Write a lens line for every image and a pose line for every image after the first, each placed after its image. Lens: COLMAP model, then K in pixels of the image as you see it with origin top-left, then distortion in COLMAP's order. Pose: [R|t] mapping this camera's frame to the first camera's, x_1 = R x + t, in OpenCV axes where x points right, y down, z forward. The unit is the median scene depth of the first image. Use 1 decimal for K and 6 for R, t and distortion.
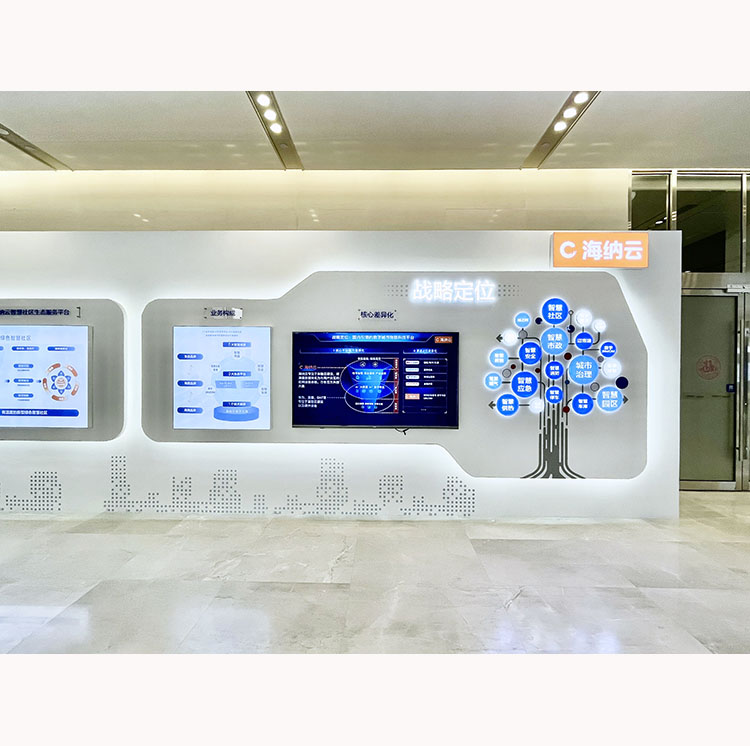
lens RADIAL K [[433.2, 0, 374.6], [0, 433.2, 376.6], [0, 0, 1]] dist [-0.000355, 0.000247]
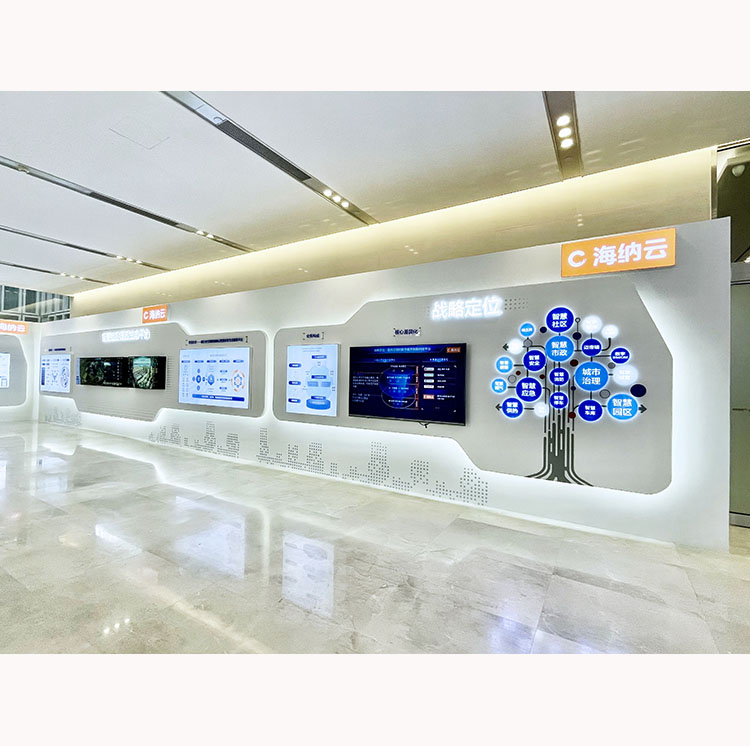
lens RADIAL K [[381.6, 0, 371.8], [0, 381.6, 367.8], [0, 0, 1]] dist [-0.000695, 0.000196]
pose [[0.859409, -0.002276, -0.511283, 0.495271], [-0.017402, 0.999281, -0.033698, 0.003211], [0.510992, 0.037858, 0.858751, -0.011968]]
